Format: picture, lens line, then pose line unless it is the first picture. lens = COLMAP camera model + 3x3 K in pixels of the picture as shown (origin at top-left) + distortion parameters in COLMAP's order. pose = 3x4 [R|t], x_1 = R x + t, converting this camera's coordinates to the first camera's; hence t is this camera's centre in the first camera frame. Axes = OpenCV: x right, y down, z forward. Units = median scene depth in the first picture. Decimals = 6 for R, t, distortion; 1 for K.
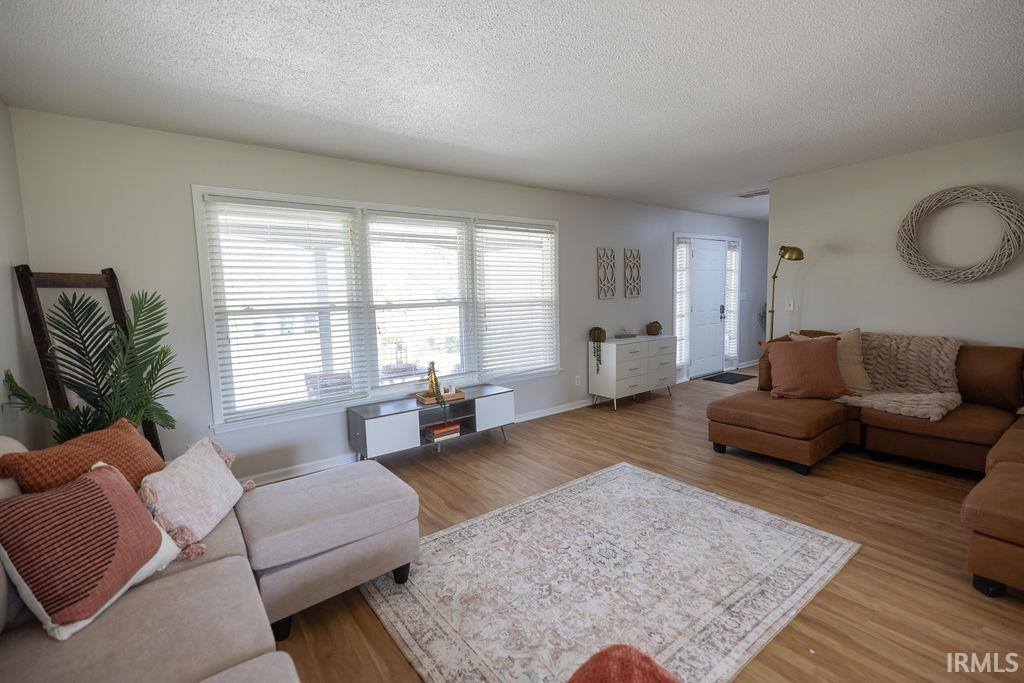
lens RADIAL K [[427.3, 0, 509.5], [0, 427.3, 336.1], [0, 0, 1]] dist [-0.000819, -0.000009]
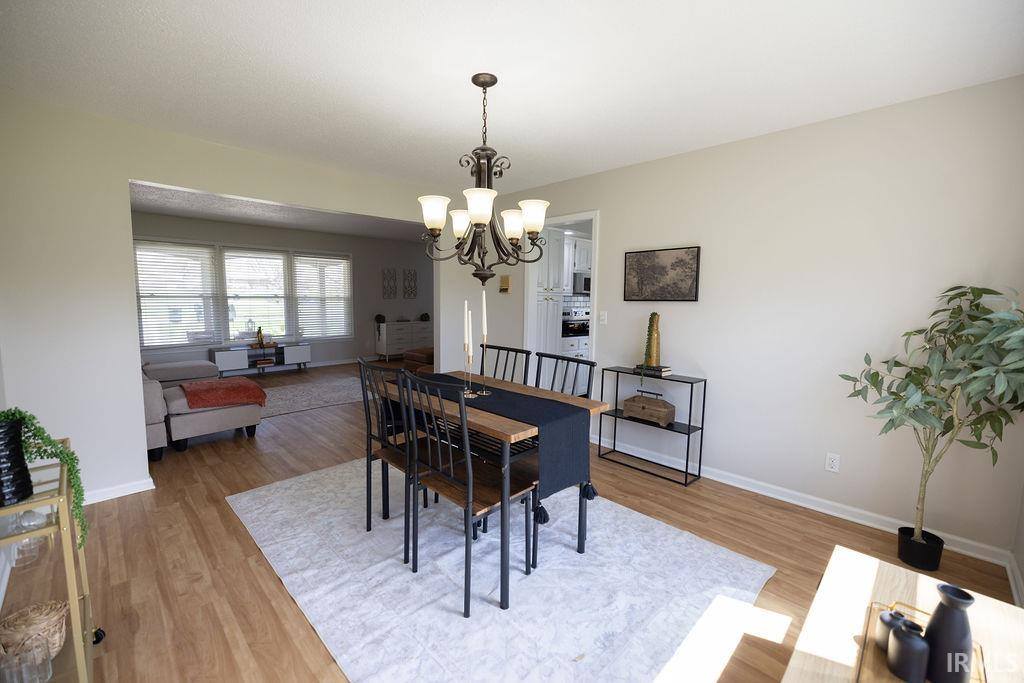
lens RADIAL K [[420.6, 0, 513.8], [0, 420.6, 337.7], [0, 0, 1]] dist [-0.001809, 0.000070]
pose [[0.989610, 0.029441, 0.140729, 0.623935], [-0.030810, 0.999497, 0.007554, 0.053316], [-0.140435, -0.011812, 0.990019, -0.935270]]
